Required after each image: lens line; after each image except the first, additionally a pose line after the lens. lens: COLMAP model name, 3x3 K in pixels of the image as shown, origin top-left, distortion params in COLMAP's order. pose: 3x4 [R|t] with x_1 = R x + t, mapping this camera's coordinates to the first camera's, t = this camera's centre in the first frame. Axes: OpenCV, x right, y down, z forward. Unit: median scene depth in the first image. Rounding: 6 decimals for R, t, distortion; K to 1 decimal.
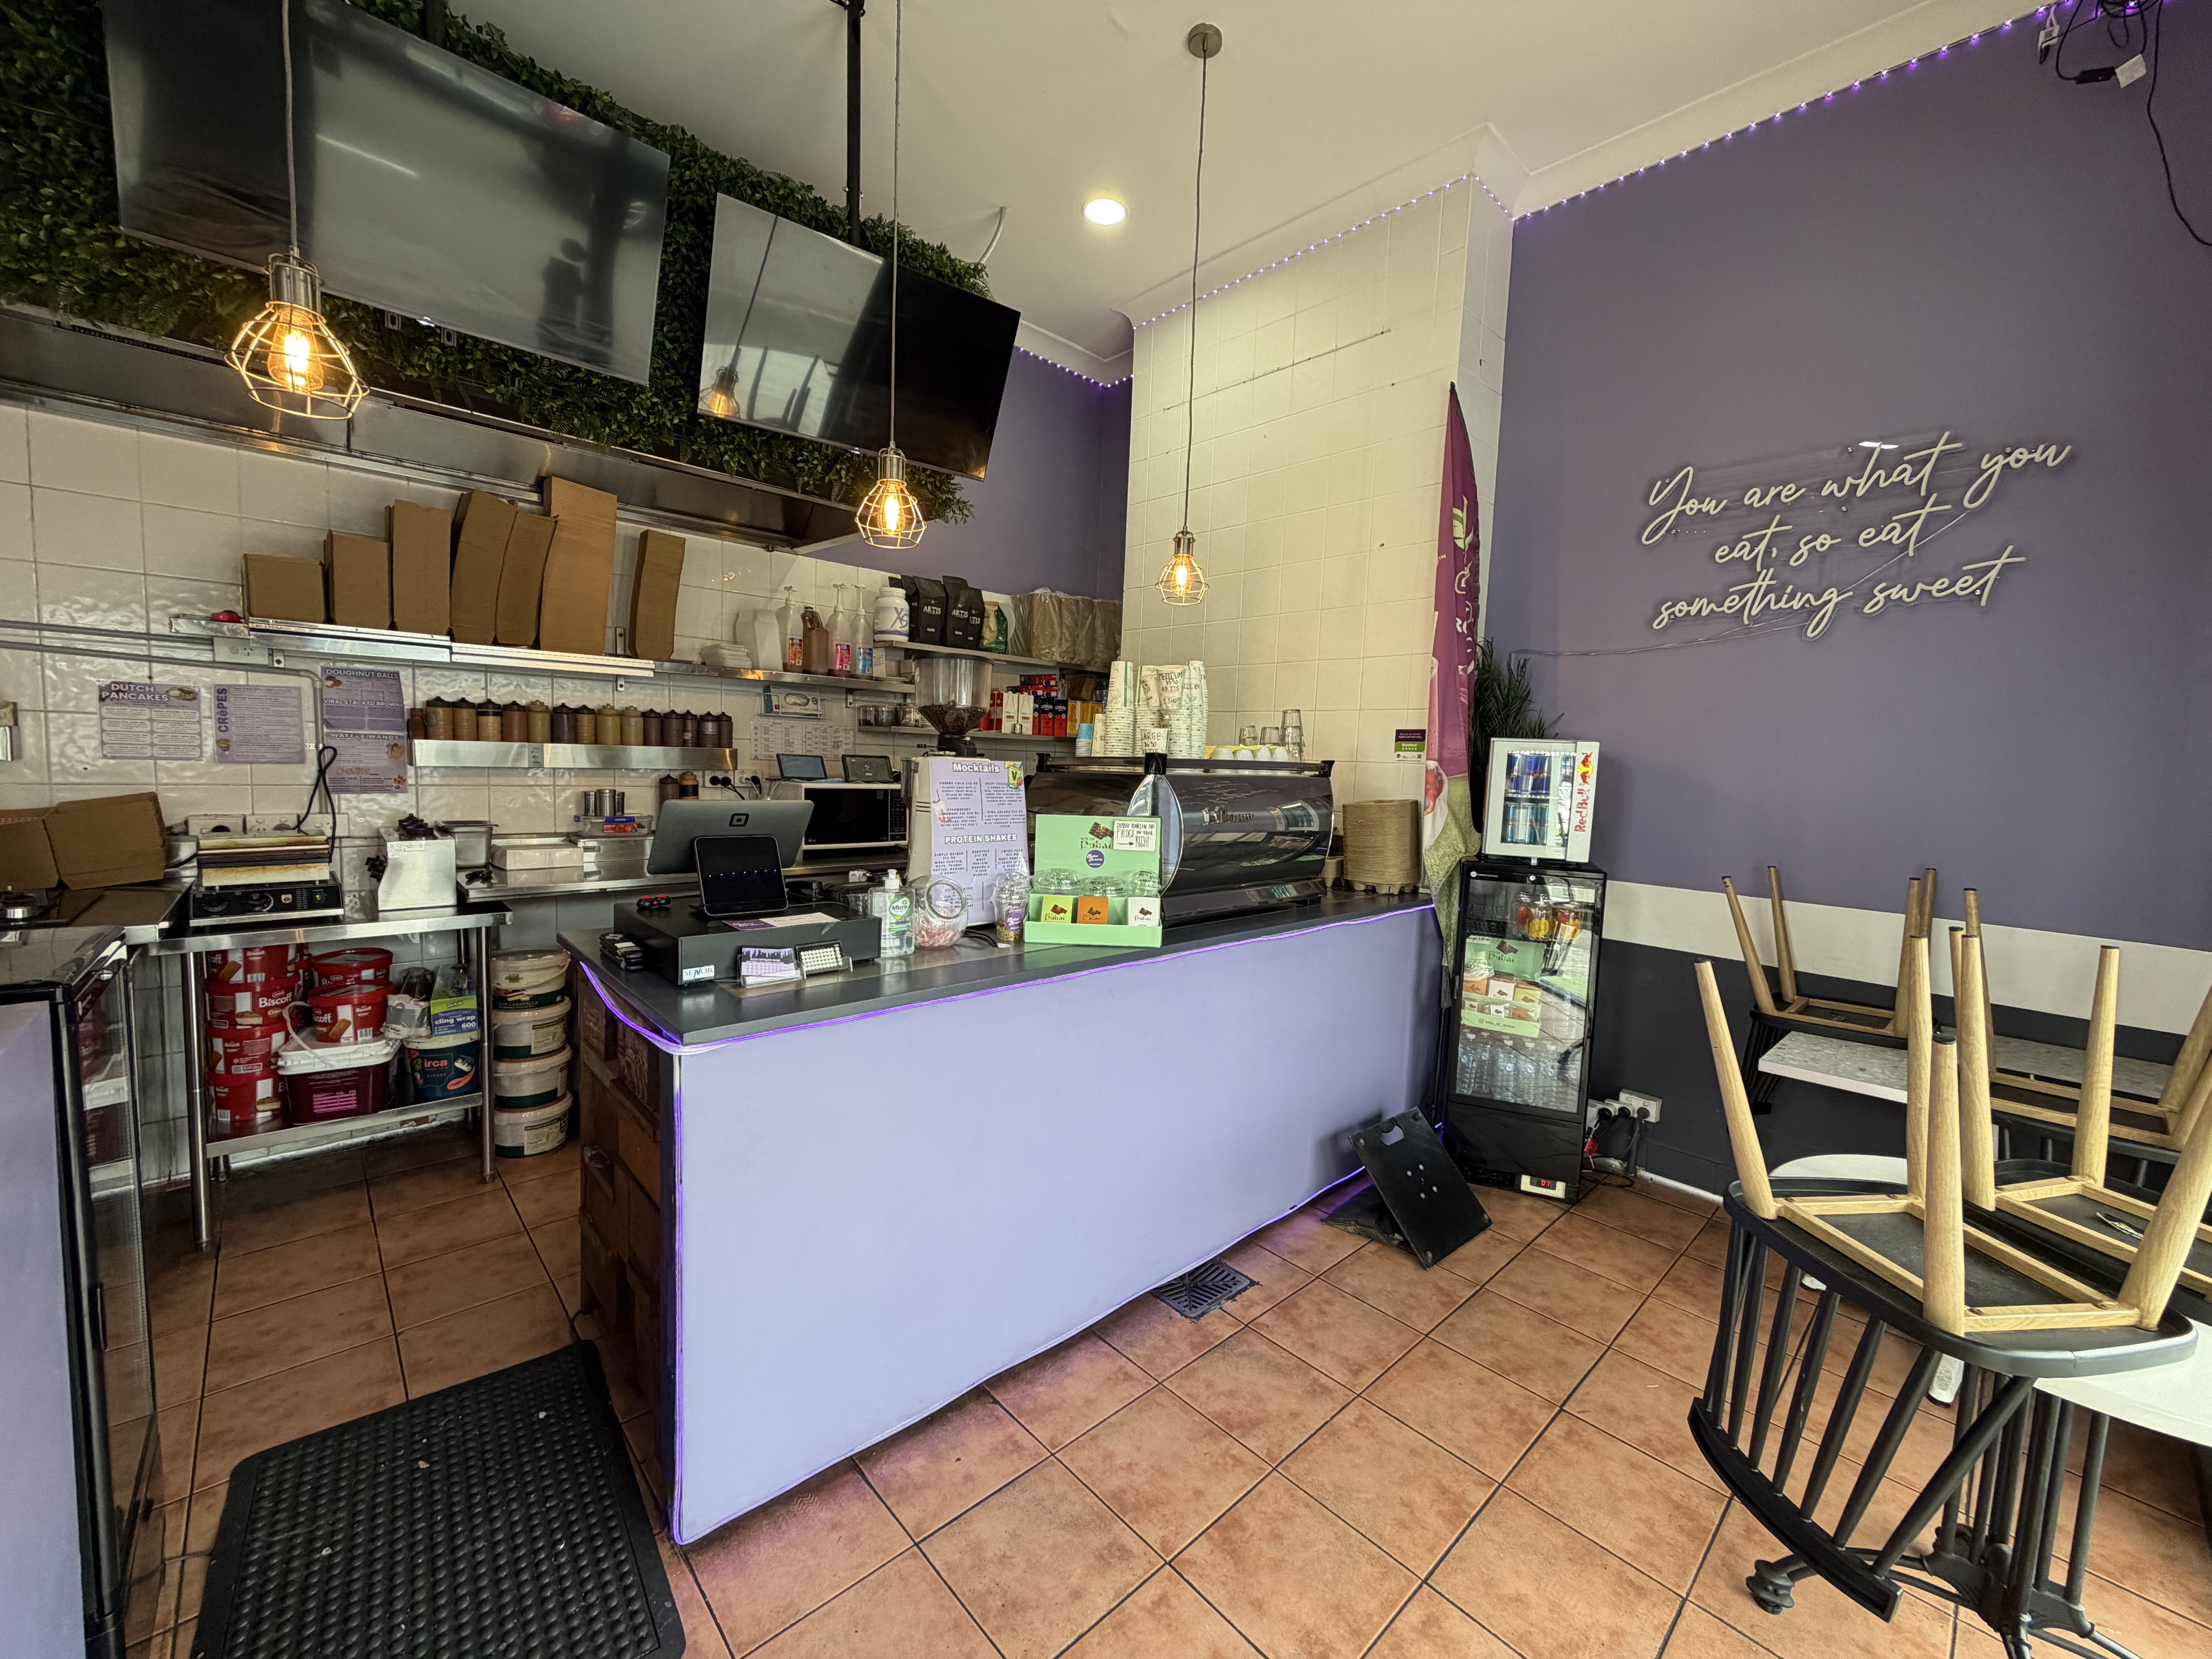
lens RADIAL K [[879.7, 0, 1098.0], [0, 879.7, 830.9], [0, 0, 1]] dist [-0.001362, -0.000212]
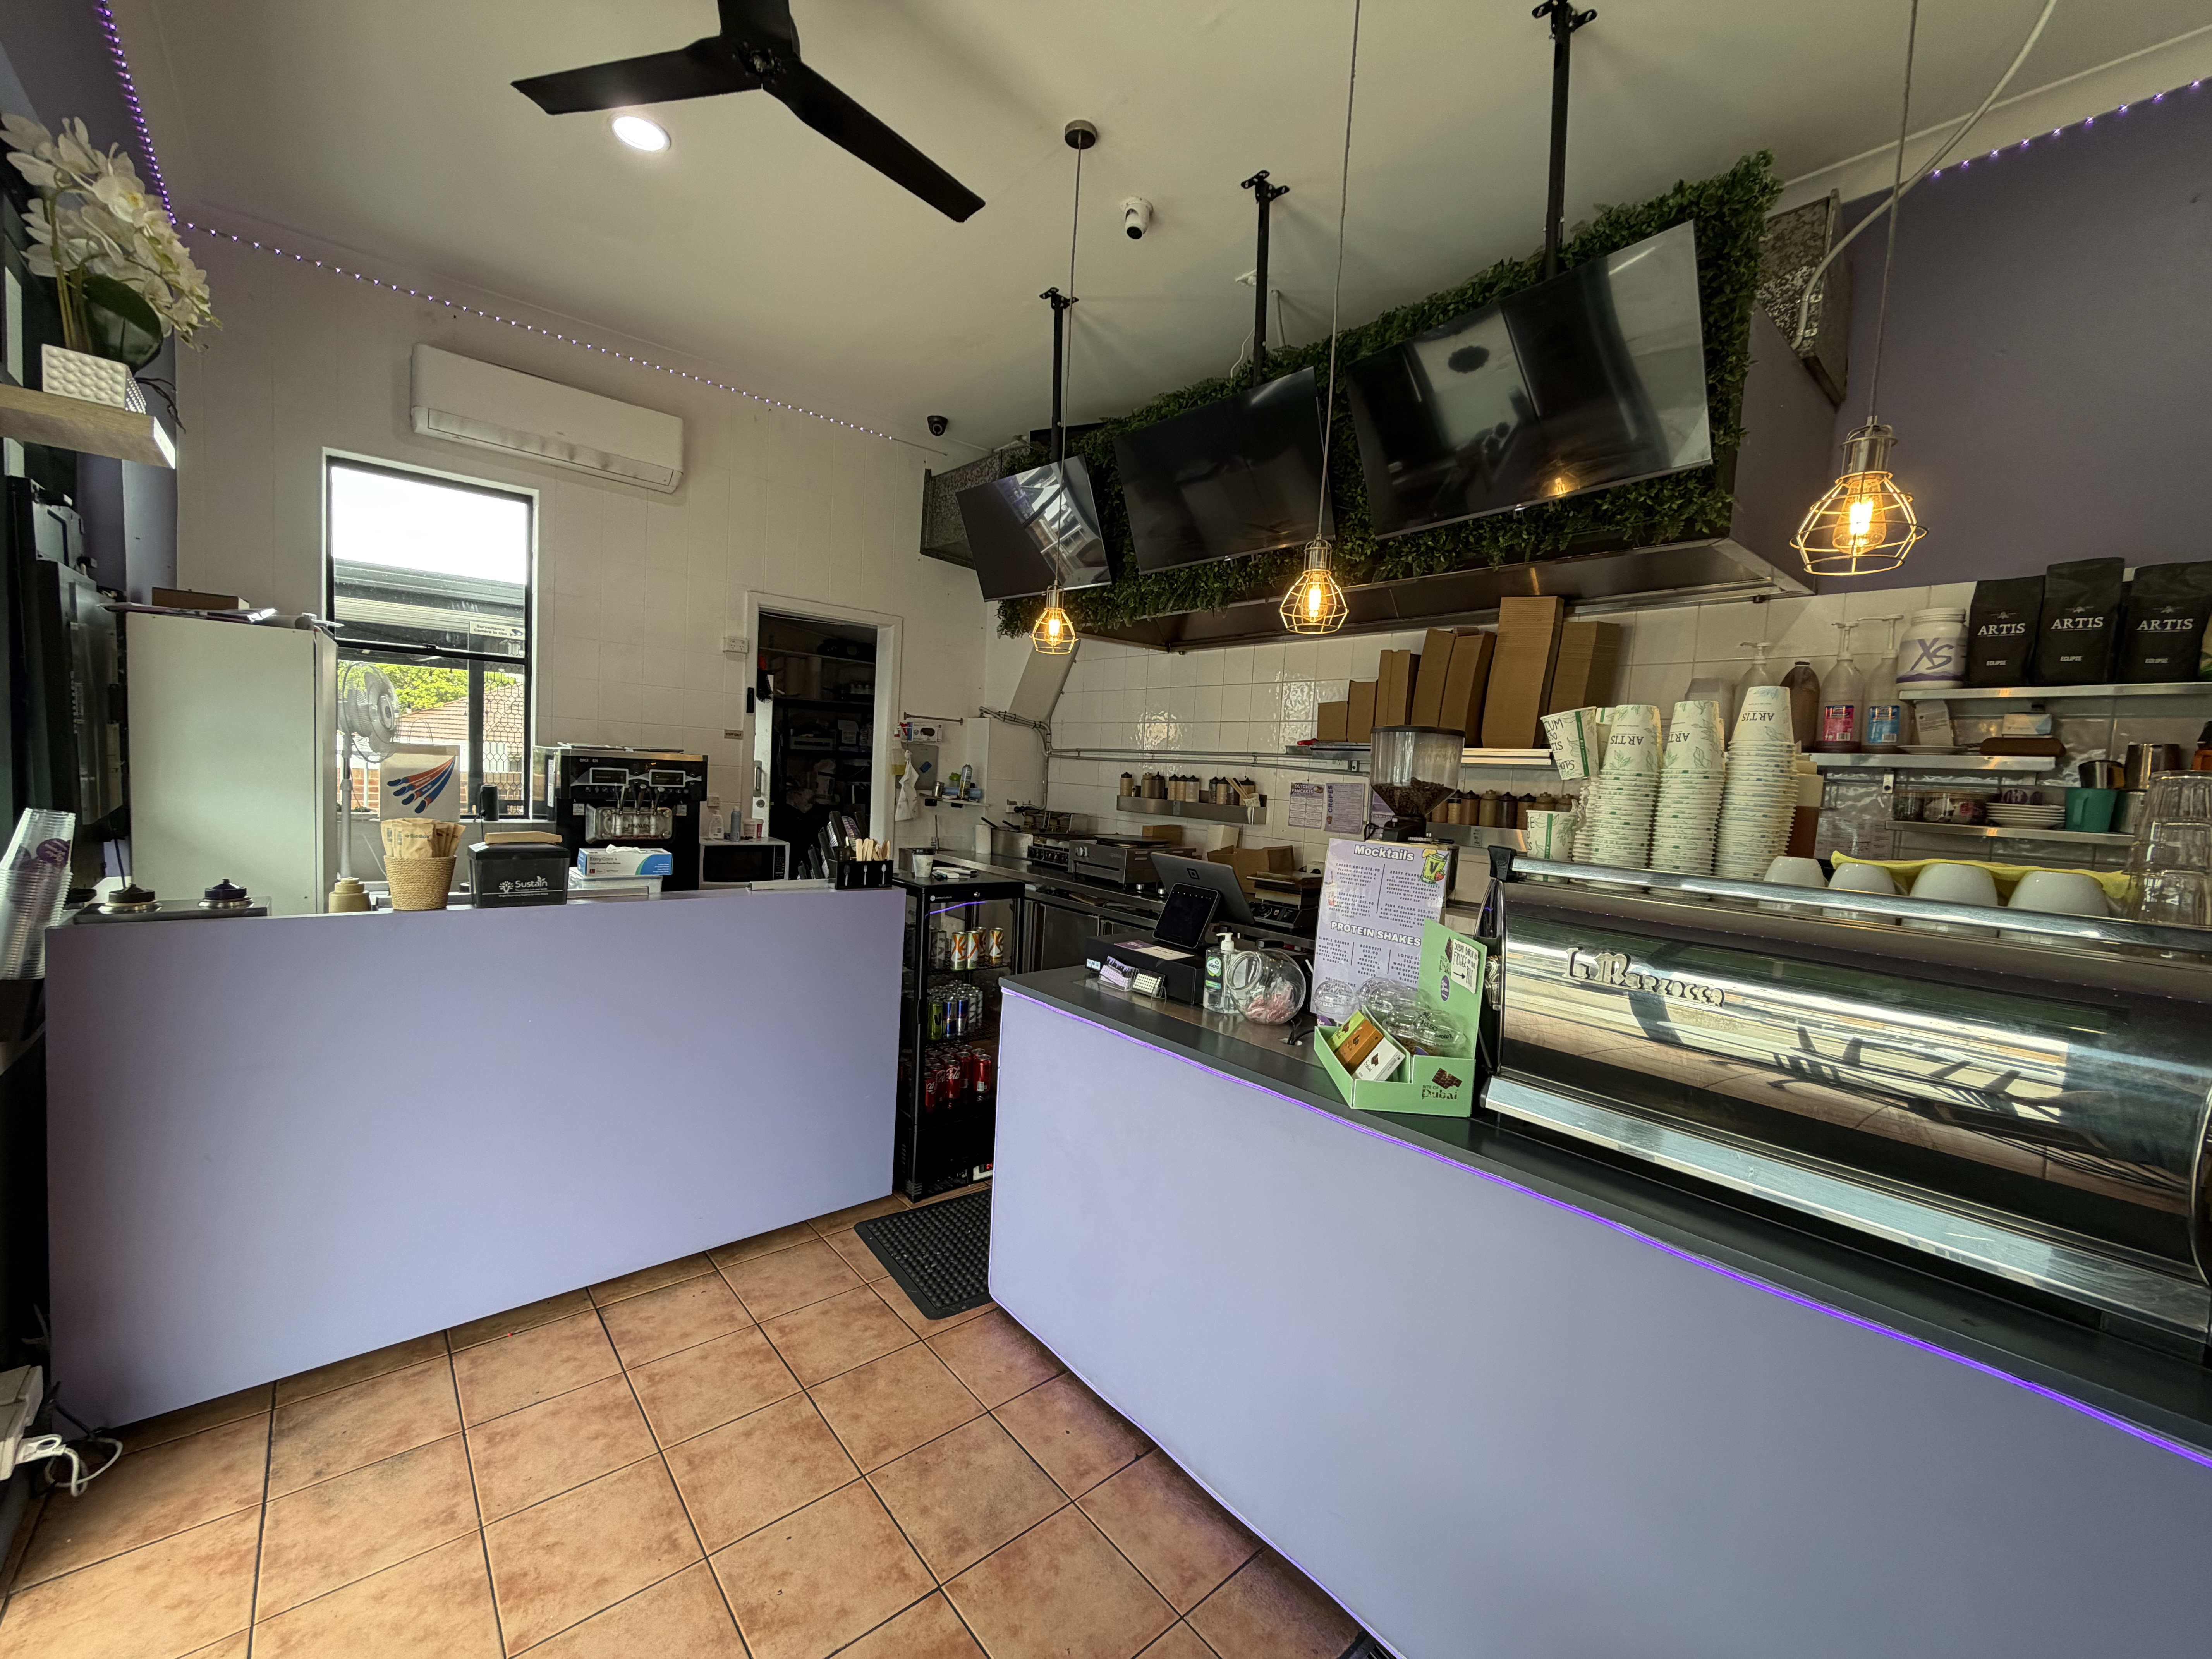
lens RADIAL K [[879.7, 0, 1097.7], [0, 879.7, 828.7], [0, 0, 1]] dist [-0.001362, -0.000212]
pose [[-0.039696, 0.024148, -0.998920, 0.760586], [-0.143376, 0.989225, 0.029612, -0.081992], [0.988872, 0.144396, -0.035806, 0.758790]]
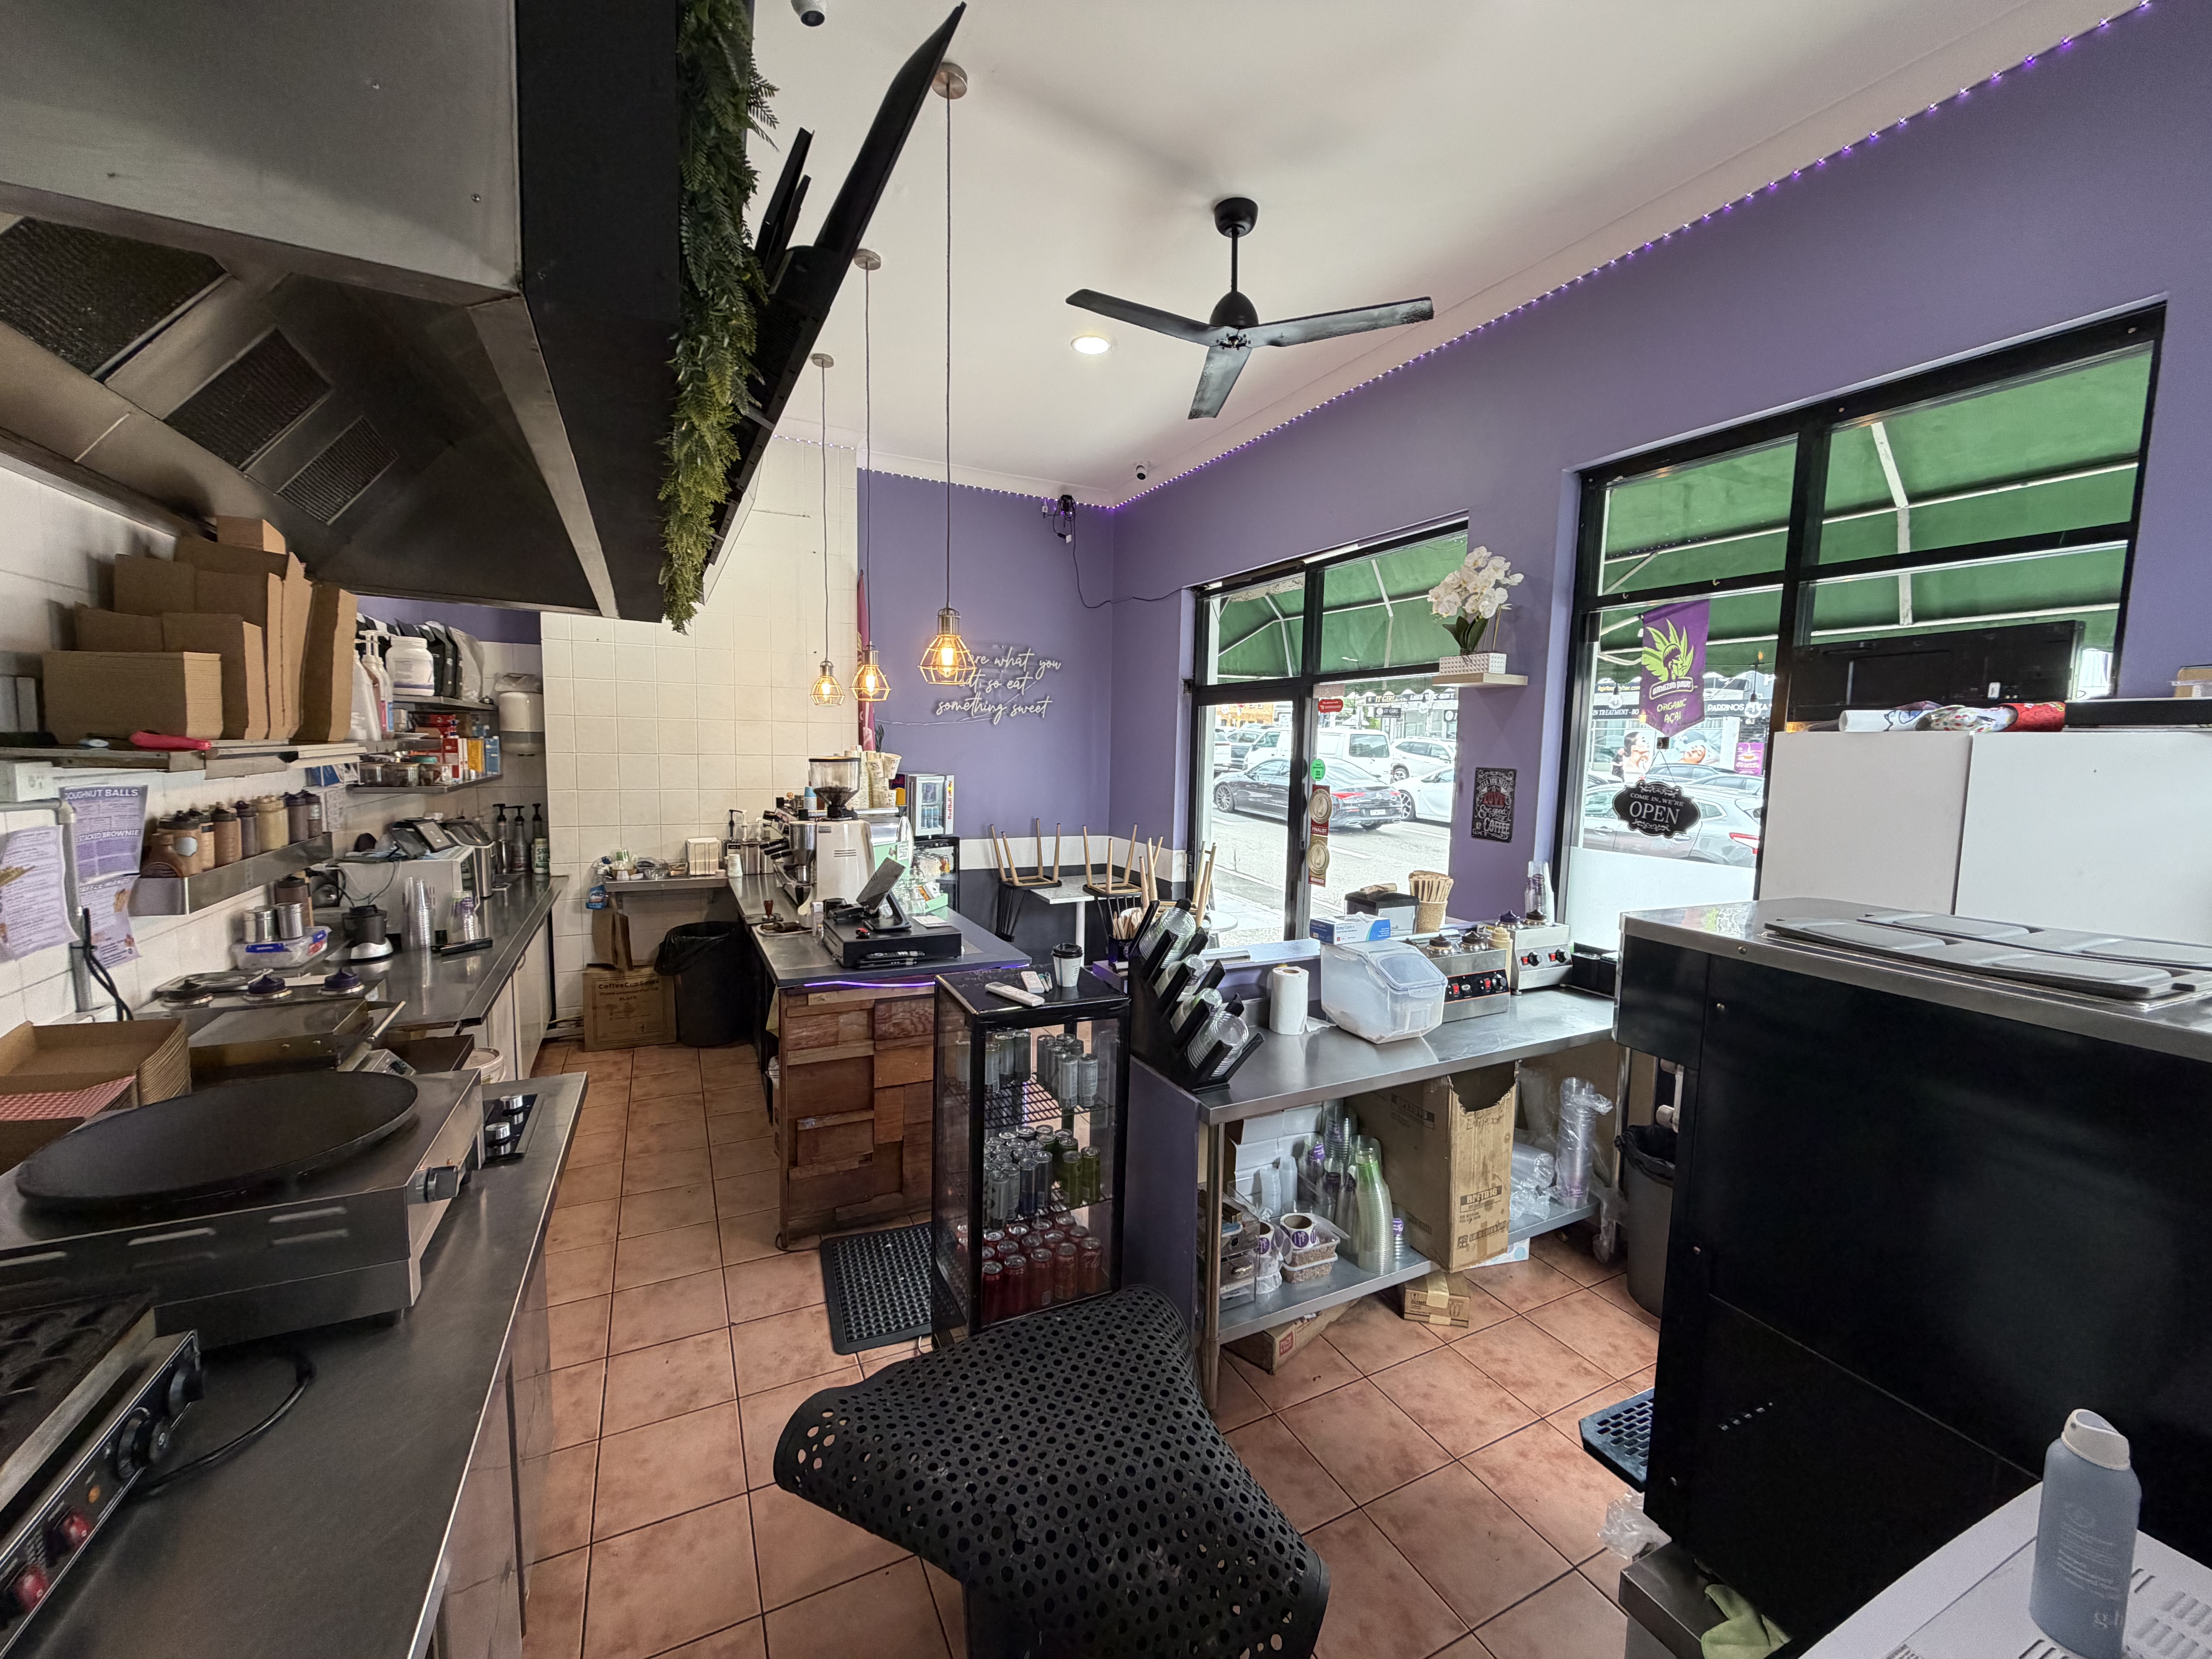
lens RADIAL K [[879.7, 0, 1107.5], [0, 879.7, 823.5], [0, 0, 1]] dist [-0.001362, -0.000212]
pose [[0.279716, -0.120723, 0.952462, -1.612898], [0.068725, 0.992036, 0.105556, -0.222834], [-0.957620, 0.035932, 0.285785, 0.076507]]
